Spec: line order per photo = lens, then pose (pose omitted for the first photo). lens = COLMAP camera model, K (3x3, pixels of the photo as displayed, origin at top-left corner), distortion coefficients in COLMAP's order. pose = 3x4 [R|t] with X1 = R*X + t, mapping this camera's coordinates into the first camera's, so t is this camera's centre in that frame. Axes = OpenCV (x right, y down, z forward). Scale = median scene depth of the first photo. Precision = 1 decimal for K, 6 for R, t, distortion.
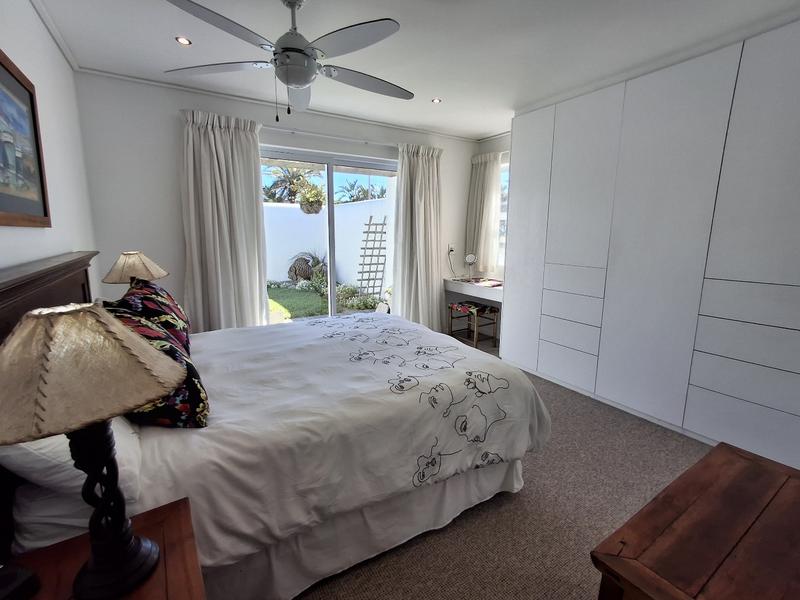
lens RADIAL K [[366.3, 0, 405.2], [0, 366.3, 293.7], [0, 0, 1]] dist [0.000379, 0.009136]
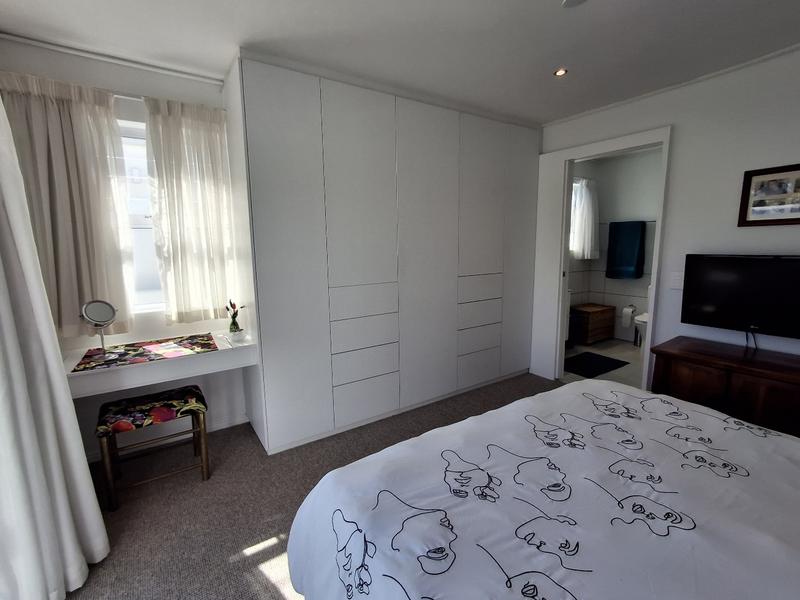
lens RADIAL K [[367.0, 0, 402.2], [0, 367.0, 303.0], [0, 0, 1]] dist [0.001135, 0.000681]
pose [[-0.026251, -0.169660, 0.985153, -0.664738], [0.185673, 0.967517, 0.171570, -0.279508], [-0.982261, 0.187420, 0.006103, 1.500016]]
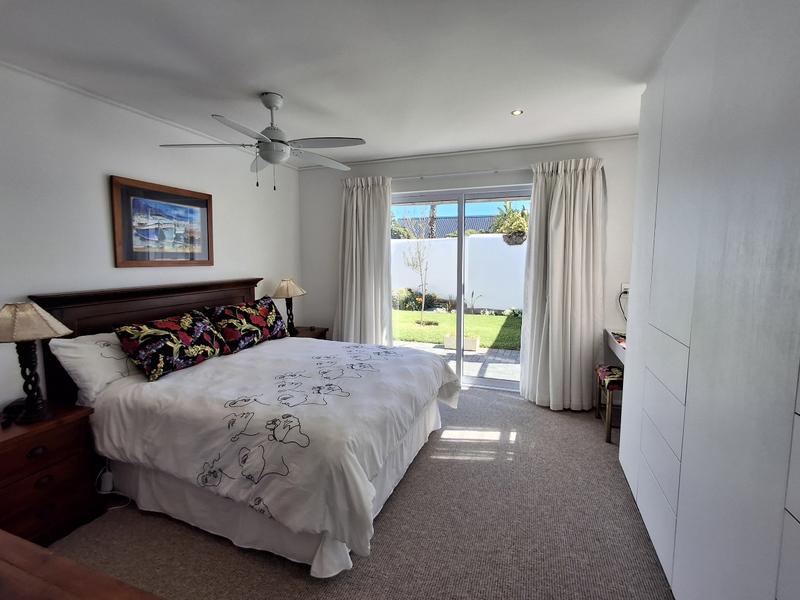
lens RADIAL K [[368.7, 0, 404.2], [0, 368.7, 294.4], [0, 0, 1]] dist [0.000606, 0.001179]
pose [[0.613619, 0.072989, -0.786221, 1.057743], [-0.128508, 0.991674, -0.008234, -0.132189], [0.779075, 0.106088, 0.617890, 0.560224]]
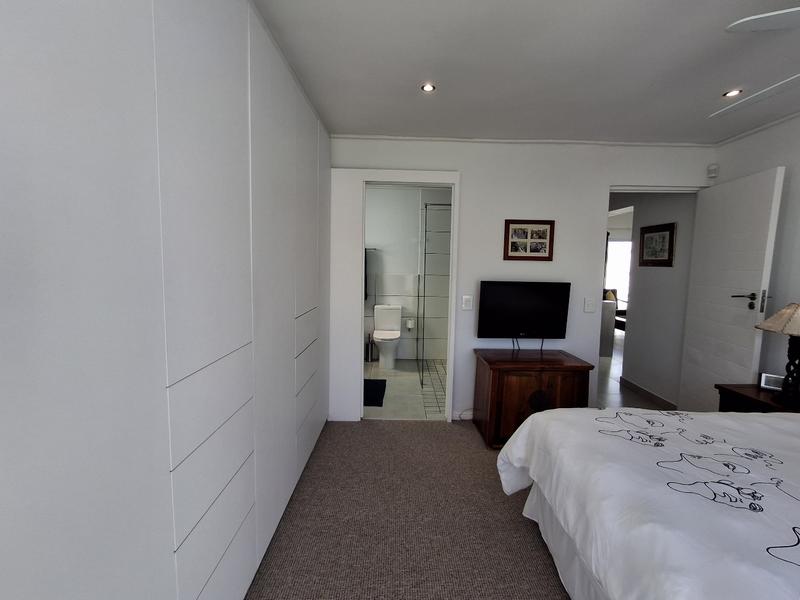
lens RADIAL K [[364.5, 0, 400.0], [0, 364.5, 300.0], [0, 0, 1]] dist [0.000440, 0.000018]
pose [[-0.848058, -0.071464, 0.525063, 0.128751], [0.072027, 0.966123, 0.247829, -0.373530], [-0.524986, 0.247992, -0.814180, 1.971635]]
